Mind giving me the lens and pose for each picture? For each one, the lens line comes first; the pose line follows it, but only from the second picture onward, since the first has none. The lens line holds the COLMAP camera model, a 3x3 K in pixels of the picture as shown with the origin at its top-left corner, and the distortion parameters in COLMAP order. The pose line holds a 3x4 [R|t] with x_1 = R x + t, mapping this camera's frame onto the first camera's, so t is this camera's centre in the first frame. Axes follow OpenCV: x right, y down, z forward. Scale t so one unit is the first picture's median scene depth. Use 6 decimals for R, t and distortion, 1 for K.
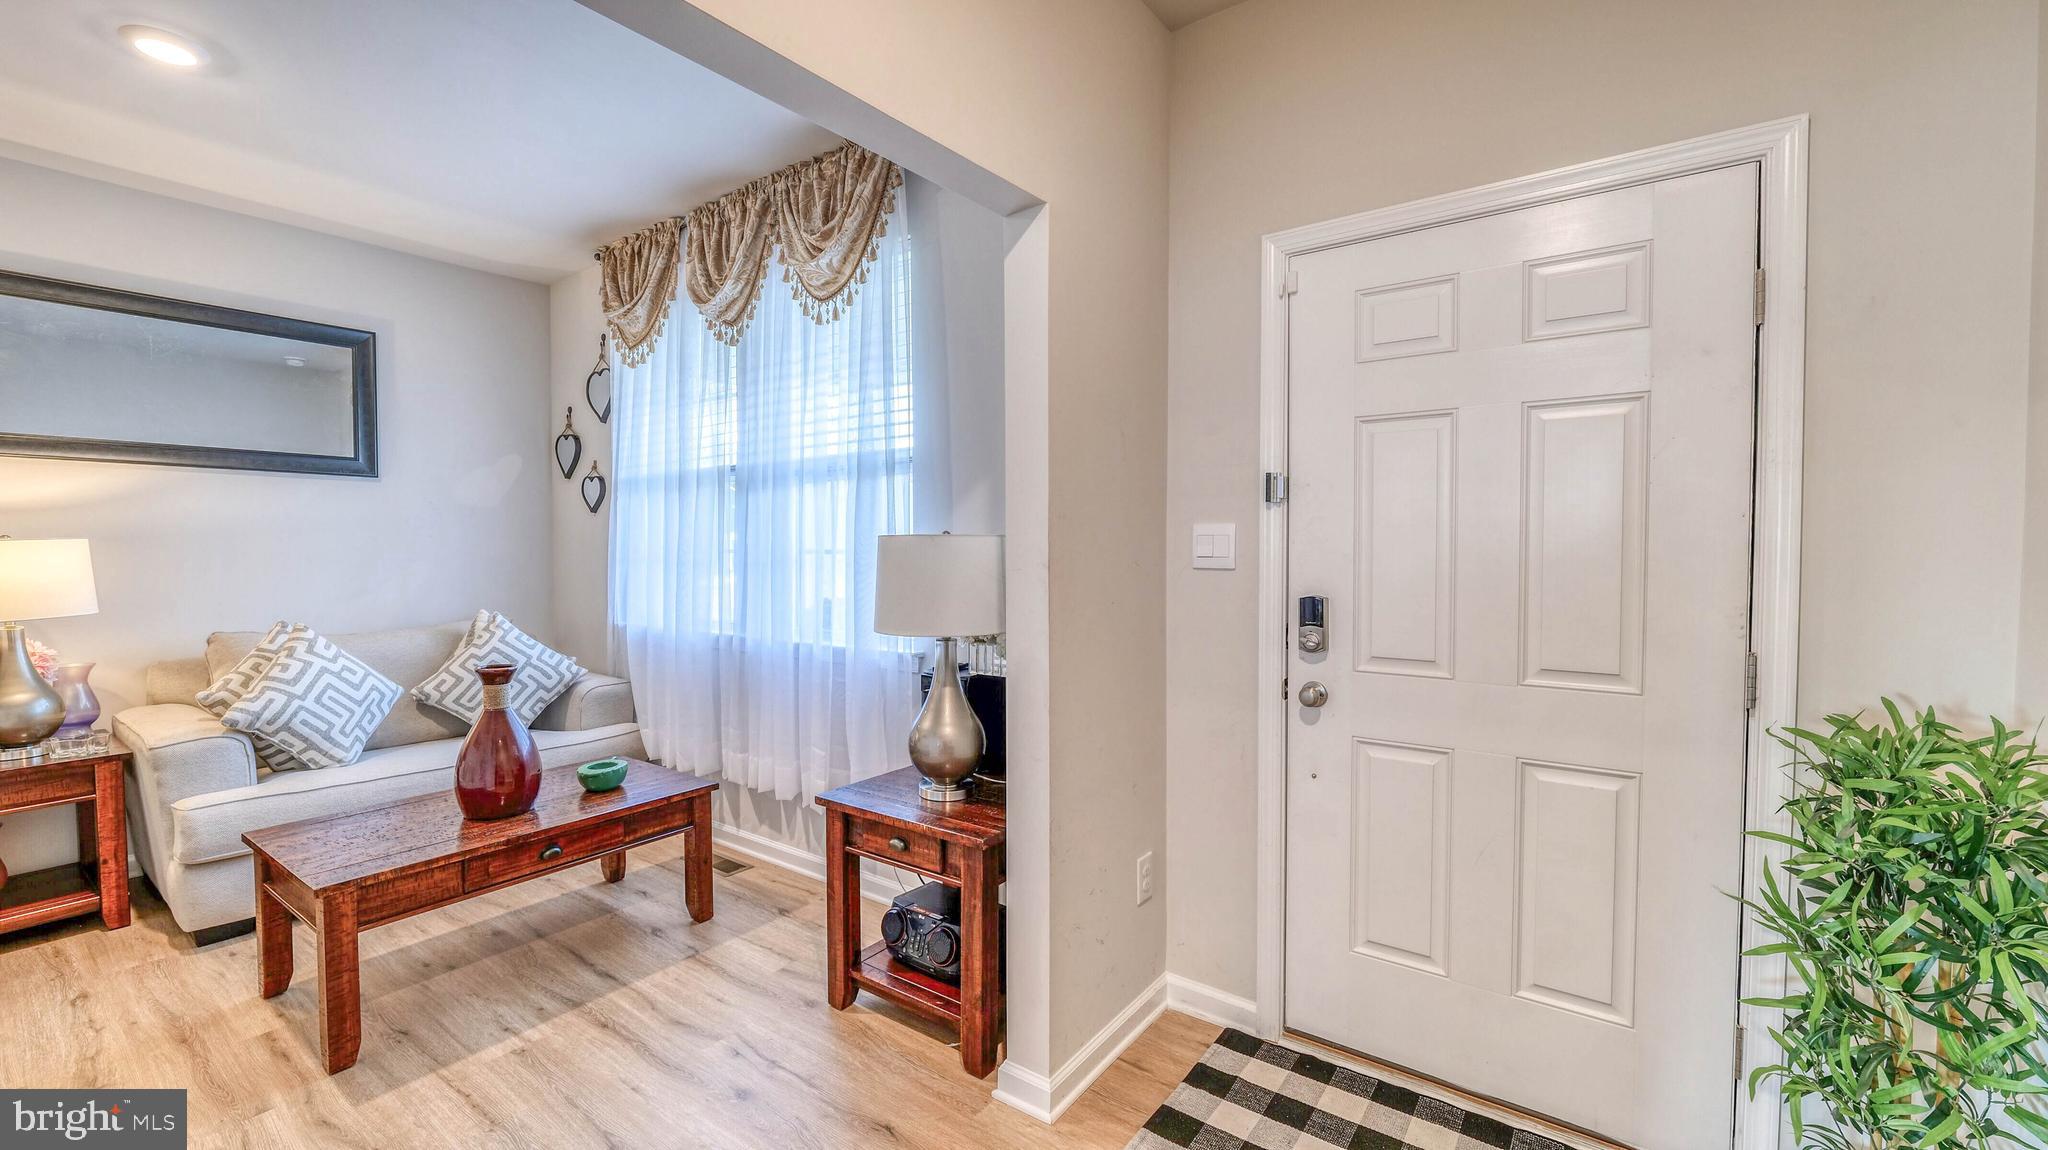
lens RADIAL K [[834.4, 0, 1013.3], [0, 834.4, 571.9], [0, 0, 1]] dist [-0.013197, 0.000162]
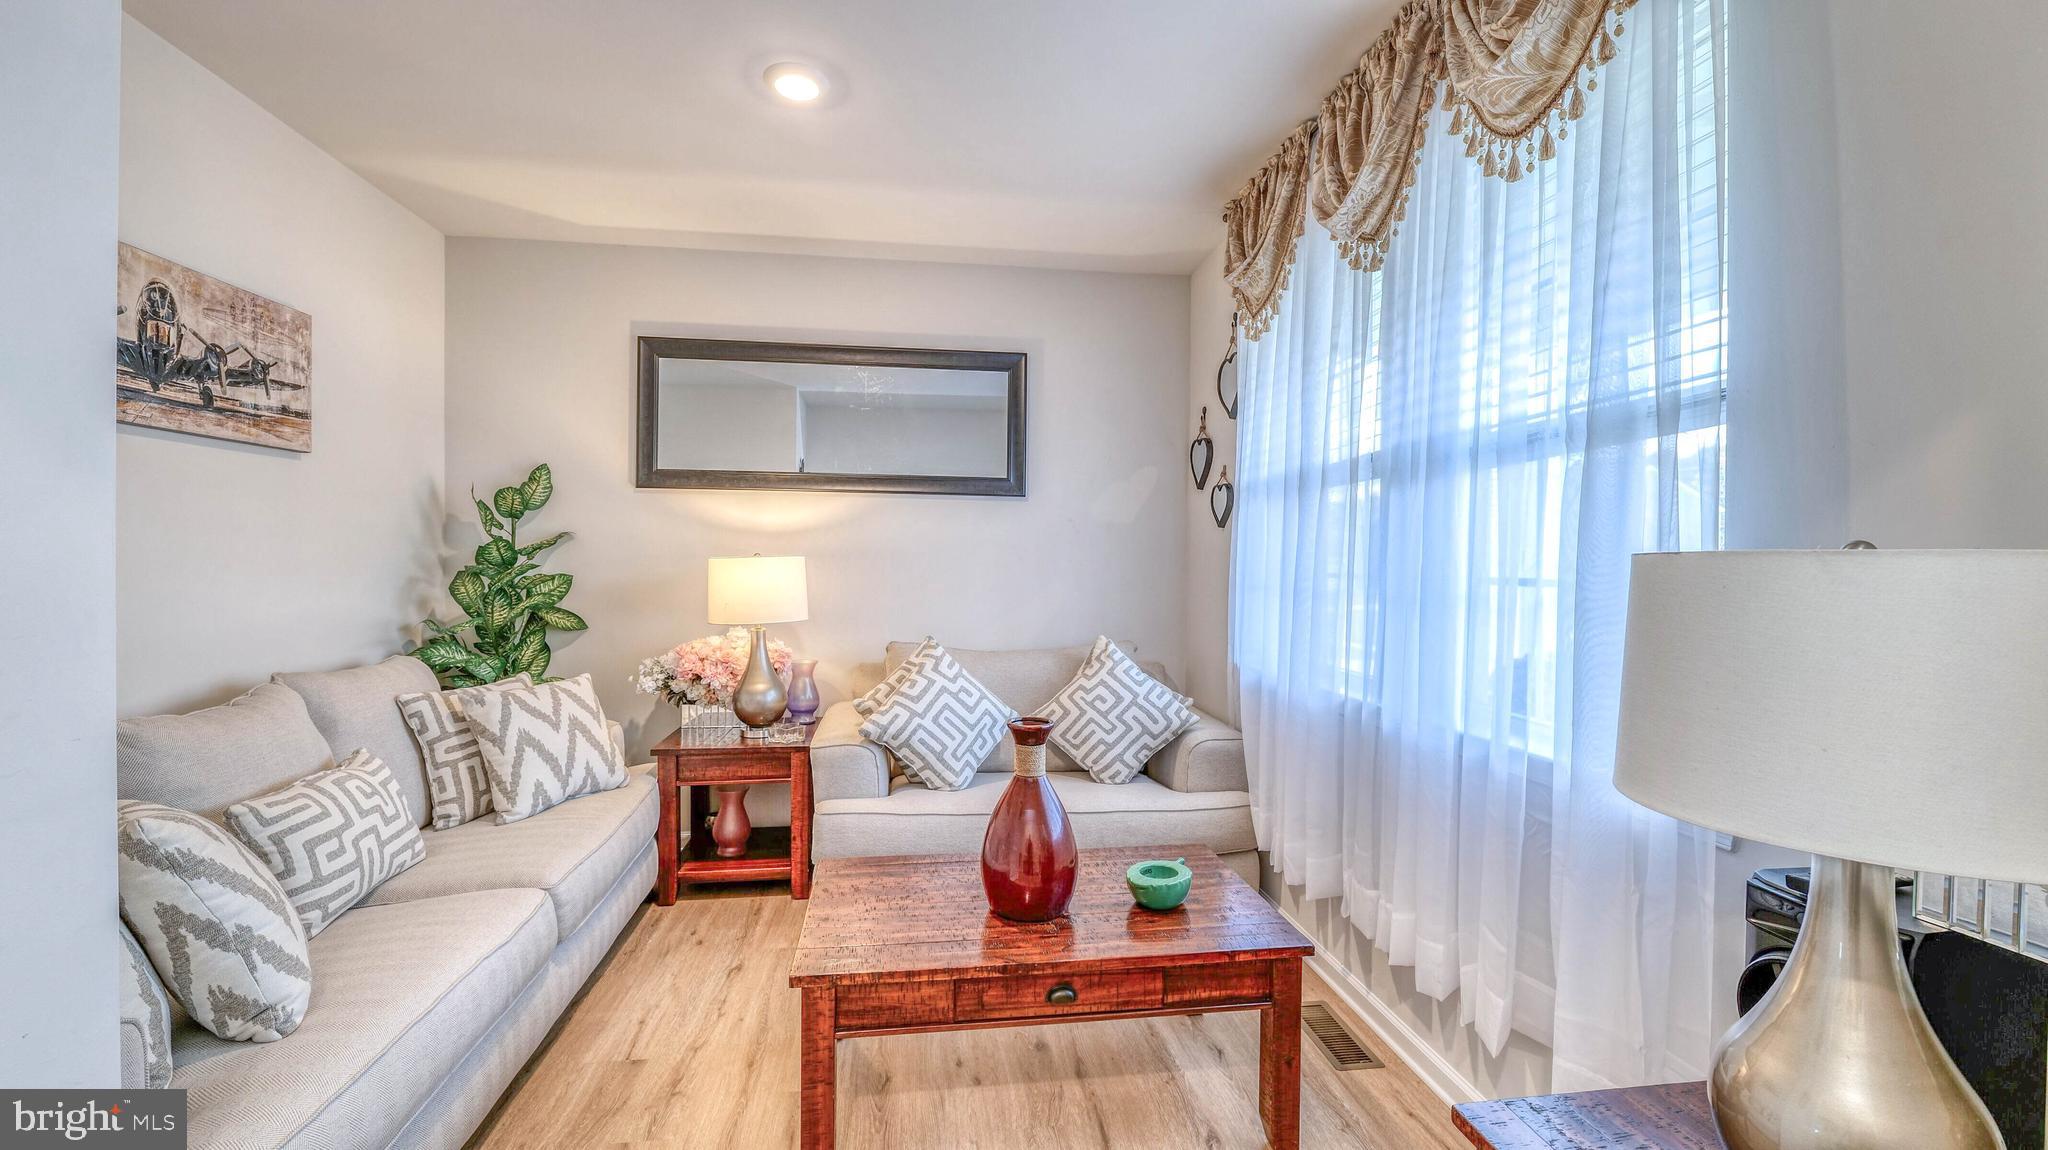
lens RADIAL K [[834.4, 0, 1013.3], [0, 834.4, 571.9], [0, 0, 1]] dist [-0.013197, 0.000162]
pose [[0.692987, 0.015330, -0.720787, -0.056632], [-0.032888, 0.999405, -0.010364, -0.014249], [0.720200, 0.030888, 0.693079, 0.355298]]
